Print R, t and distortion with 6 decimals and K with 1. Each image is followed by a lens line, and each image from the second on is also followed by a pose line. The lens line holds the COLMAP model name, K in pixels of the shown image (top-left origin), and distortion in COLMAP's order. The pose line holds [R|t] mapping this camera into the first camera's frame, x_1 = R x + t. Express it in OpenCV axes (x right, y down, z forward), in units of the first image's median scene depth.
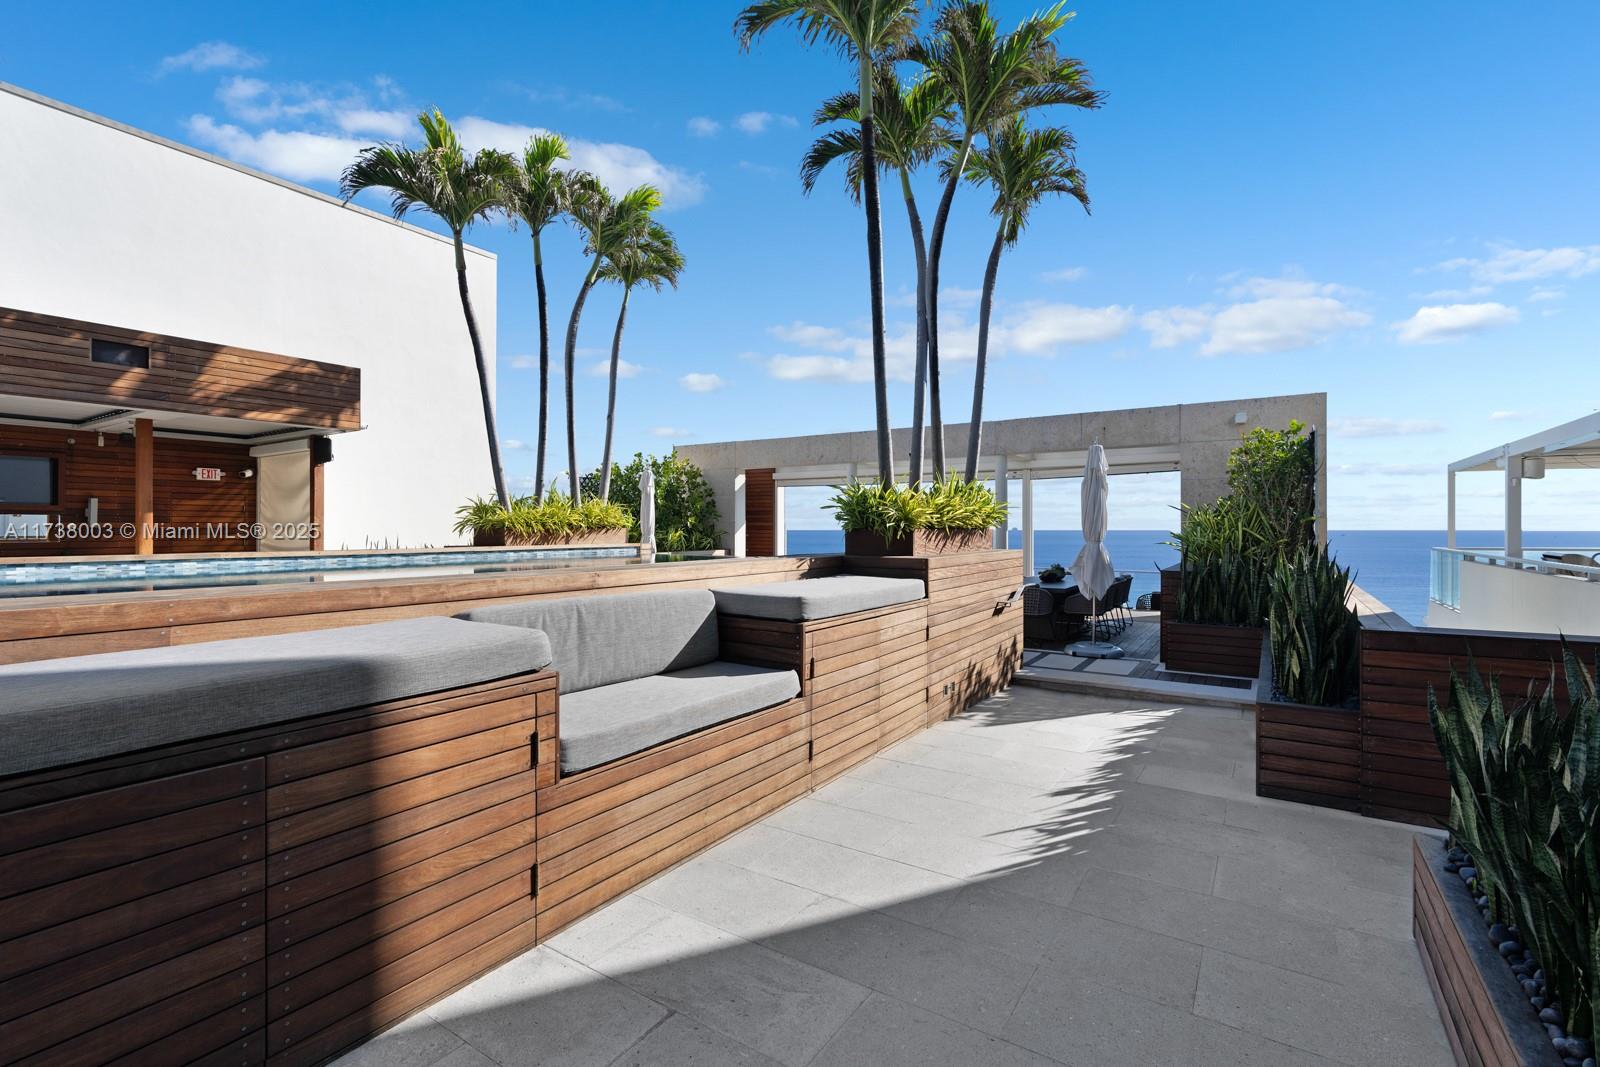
lens RADIAL K [[713.6, 0, 804.7], [0, 713.6, 530.7], [0, 0, 1]] dist [-0.001837, -0.000575]
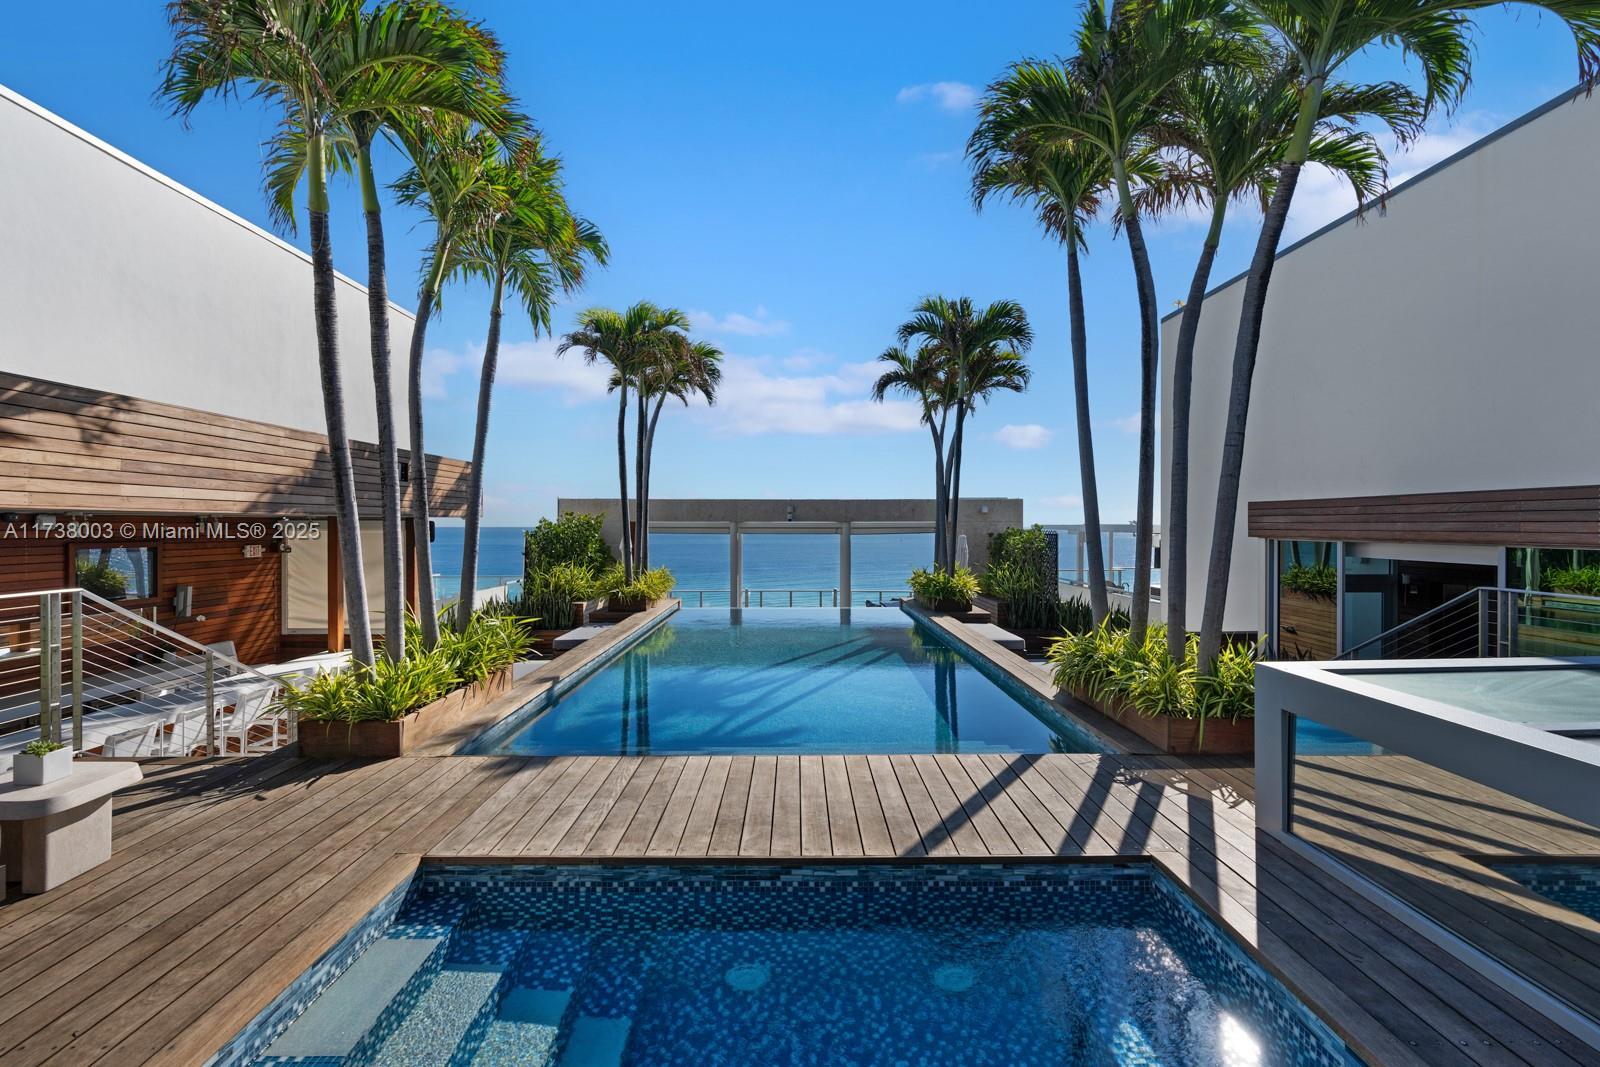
lens RADIAL K [[713.6, 0, 797.0], [0, 713.6, 536.1], [0, 0, 1]] dist [-0.001837, -0.000575]
pose [[0.846693, -0.001589, 0.532079, -0.730489], [-0.004413, 0.999940, 0.010008, -0.114246], [-0.532063, -0.010822, 0.846636, -0.236139]]
